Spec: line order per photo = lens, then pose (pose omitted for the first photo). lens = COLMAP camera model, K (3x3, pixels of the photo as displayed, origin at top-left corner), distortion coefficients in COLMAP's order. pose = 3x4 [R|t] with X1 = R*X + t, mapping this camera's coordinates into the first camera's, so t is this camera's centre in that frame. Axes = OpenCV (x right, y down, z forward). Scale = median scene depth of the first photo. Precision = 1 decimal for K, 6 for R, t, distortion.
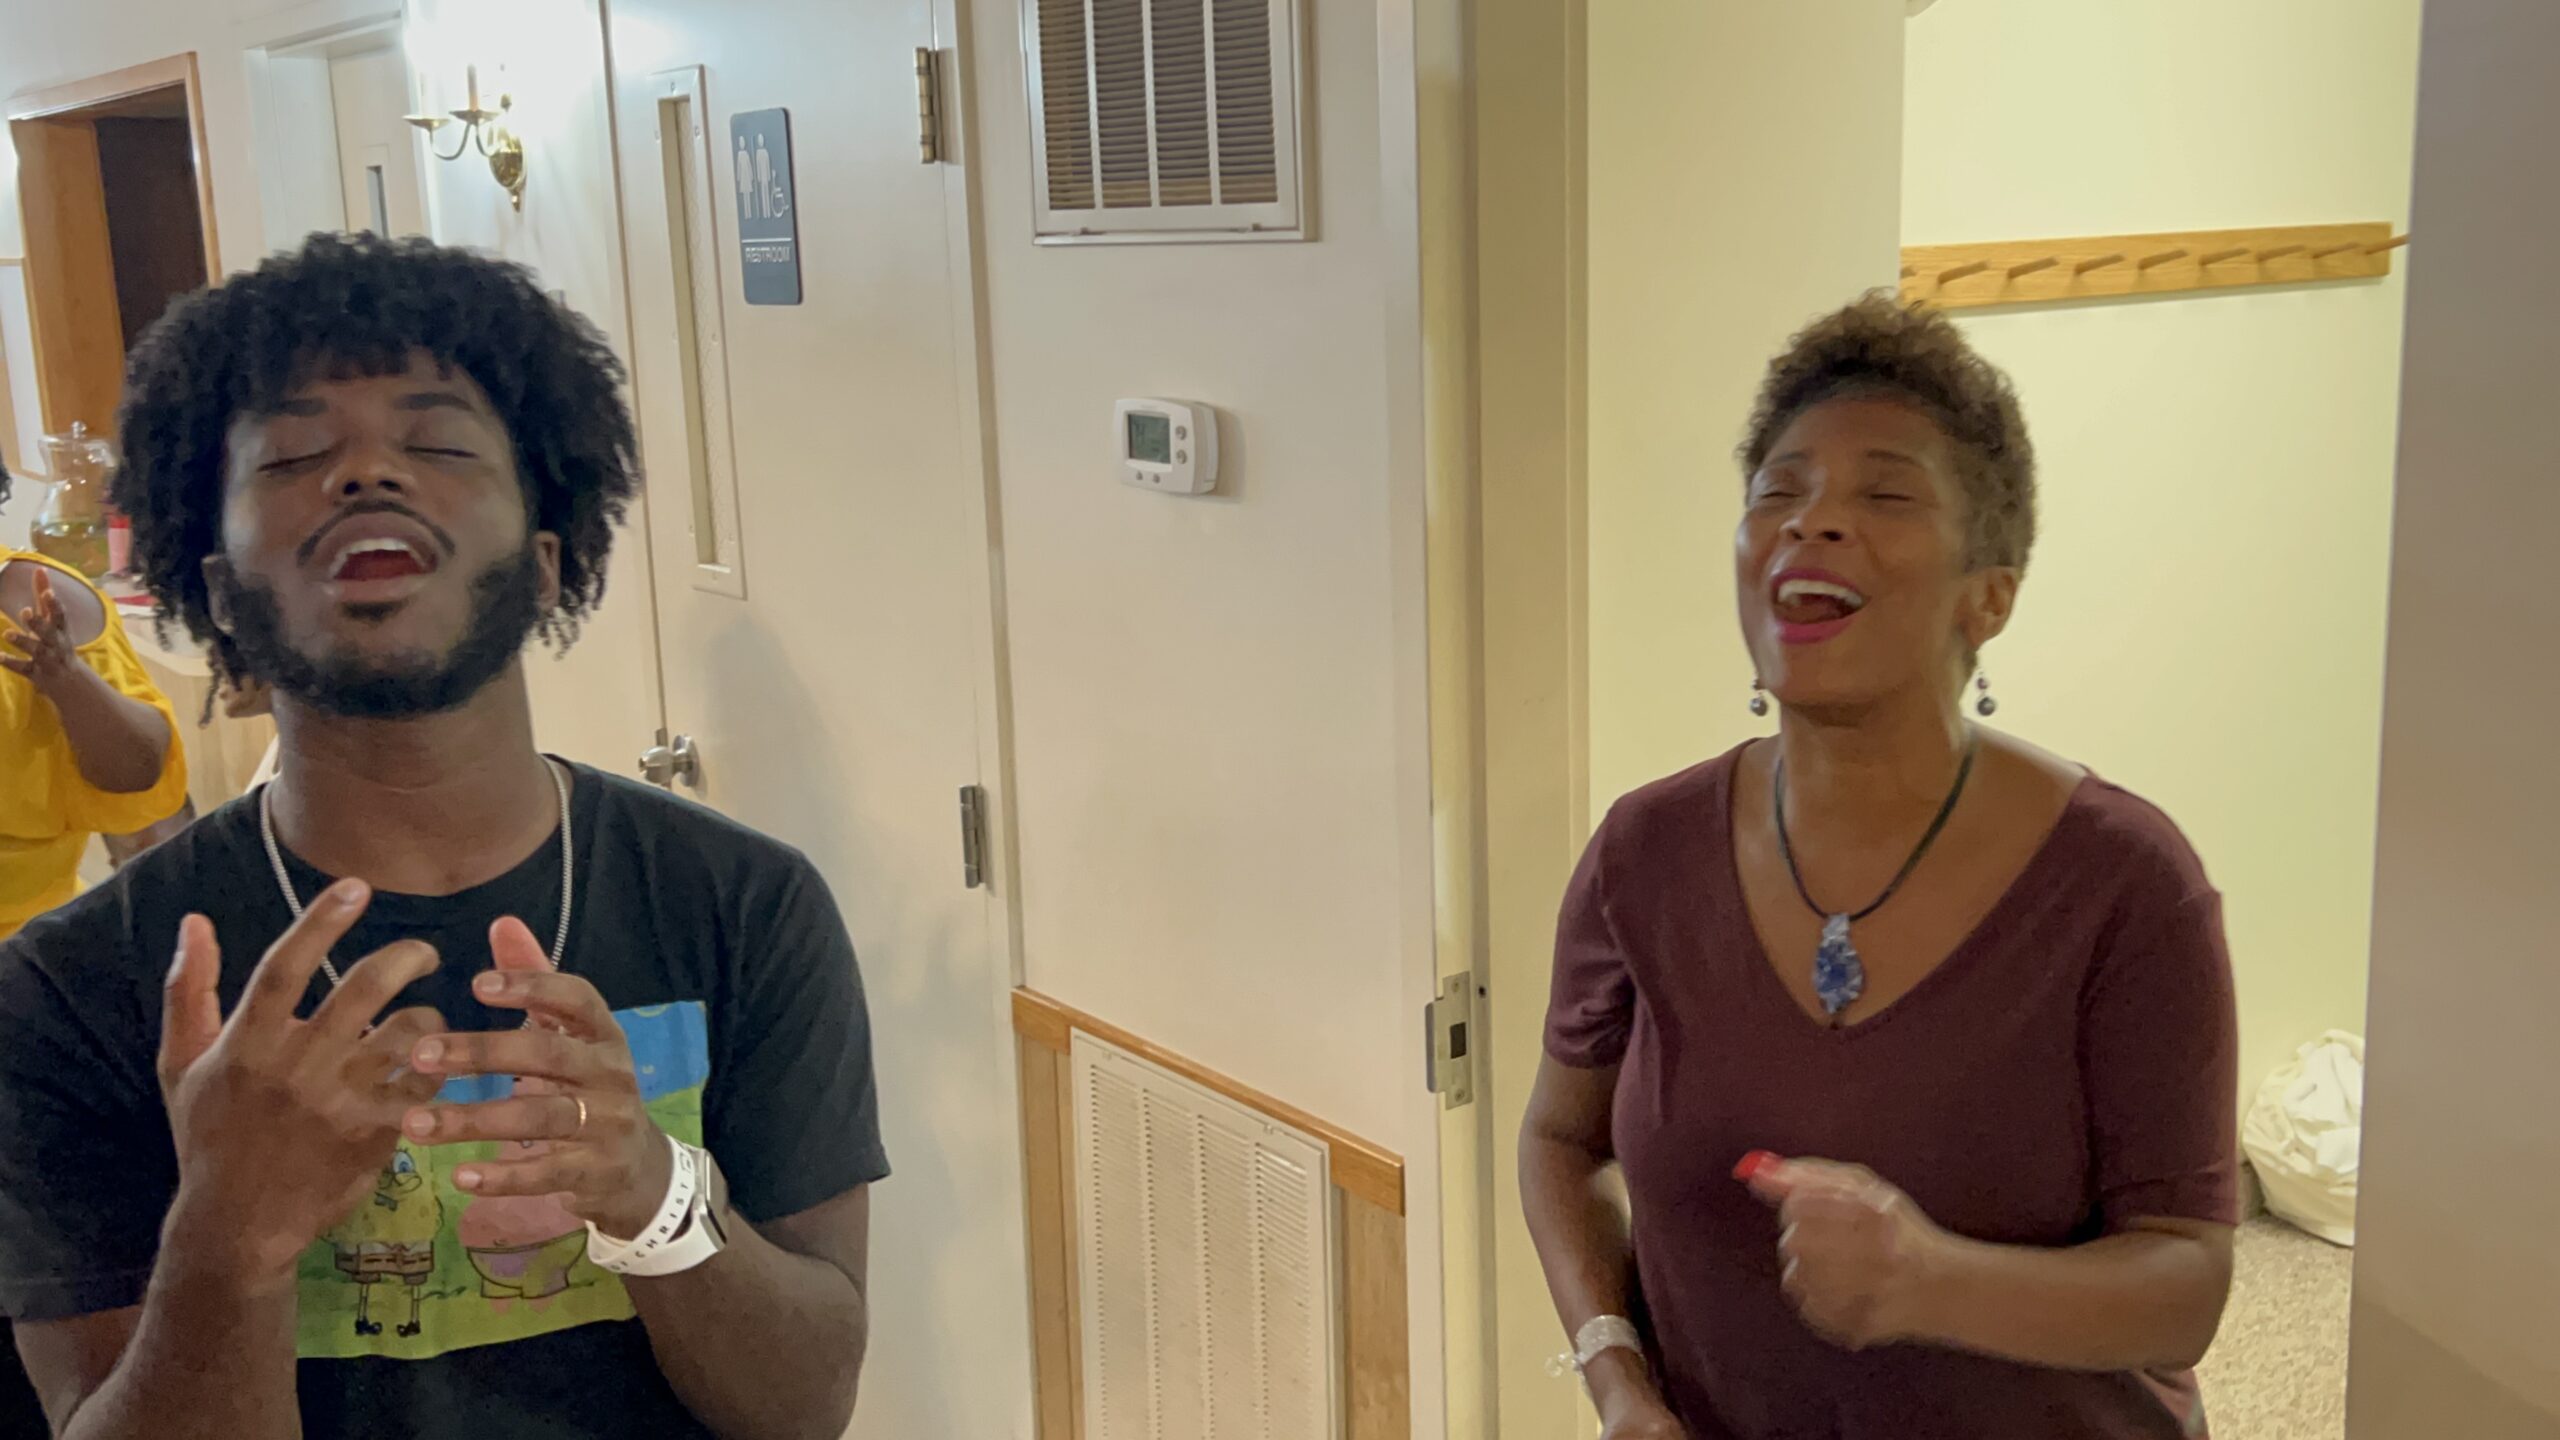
lens RADIAL K [[2540.4, 0, 1277.4], [0, 2540.4, 723.7], [0, 0, 1]] dist [-0.016220, 0.000000]
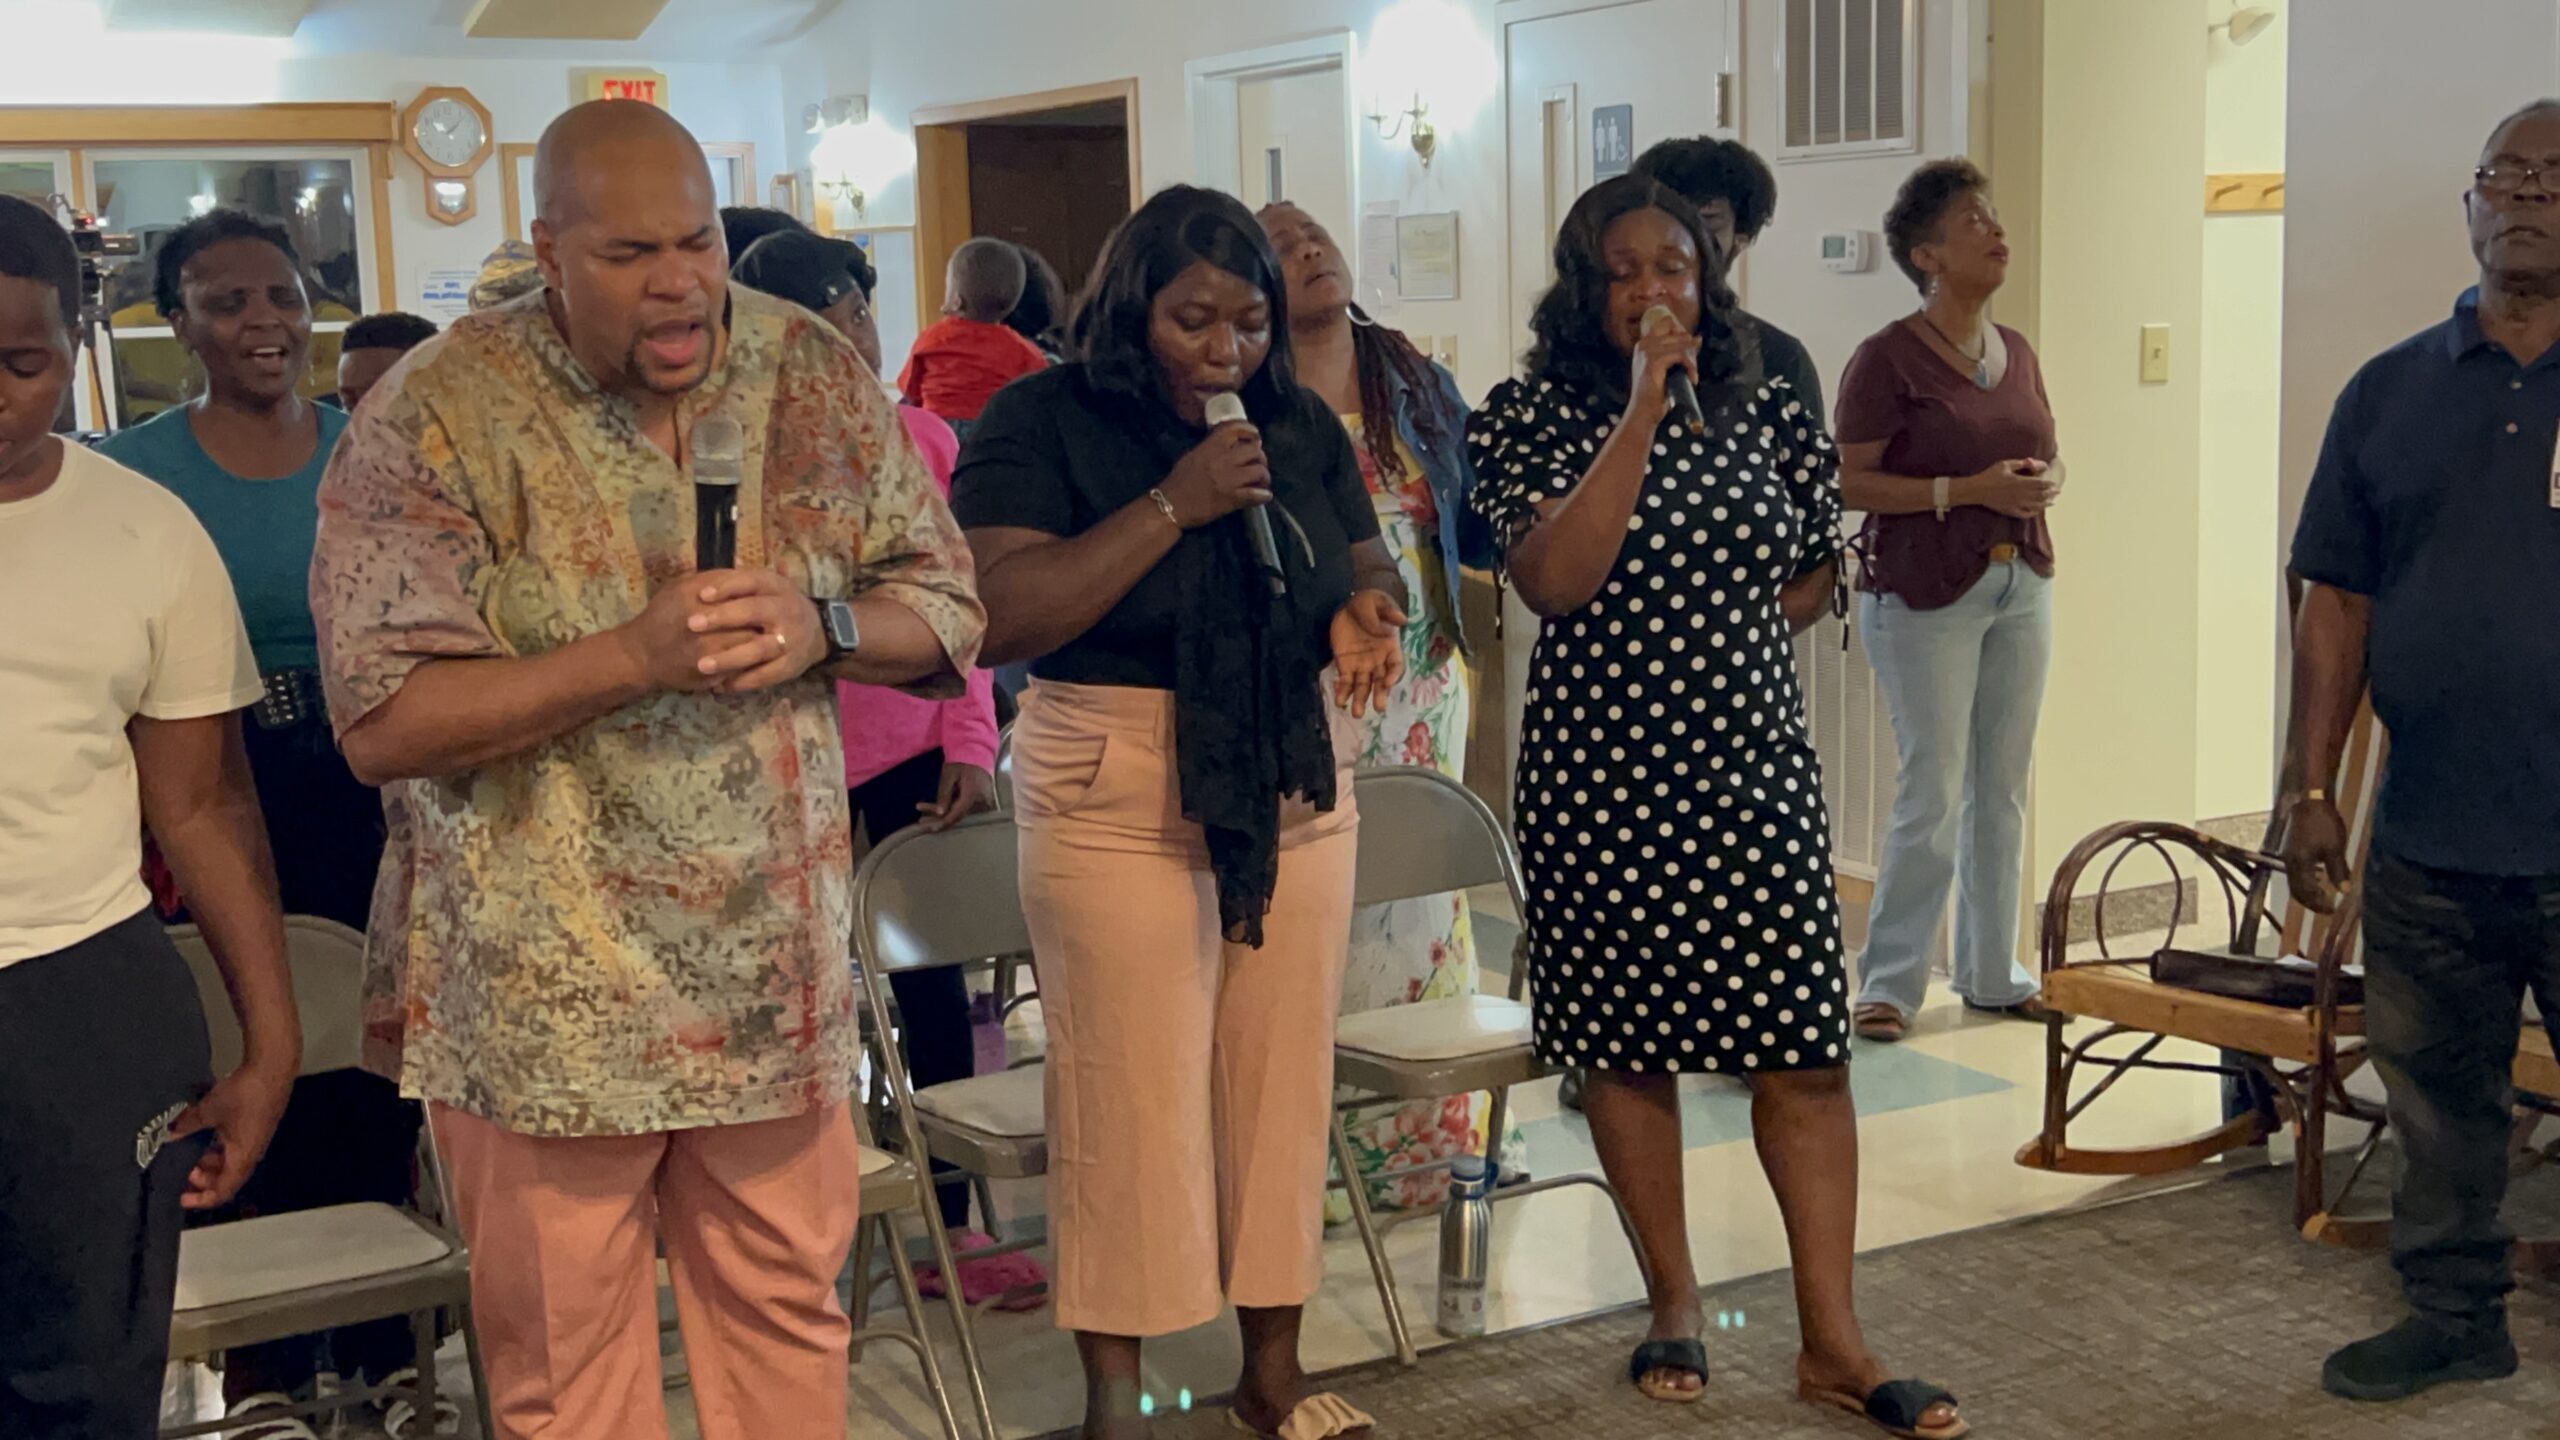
lens RADIAL K [[3267.8, 0, 1283.2], [0, 3267.8, 703.7], [0, 0, 1]] dist [0.050459, 0.000000]
pose [[0.990701, 0.022517, -0.134179, -0.106308], [-0.032066, 0.997071, -0.069435, 0.391900], [0.132223, 0.073092, 0.988521, -1.460644]]
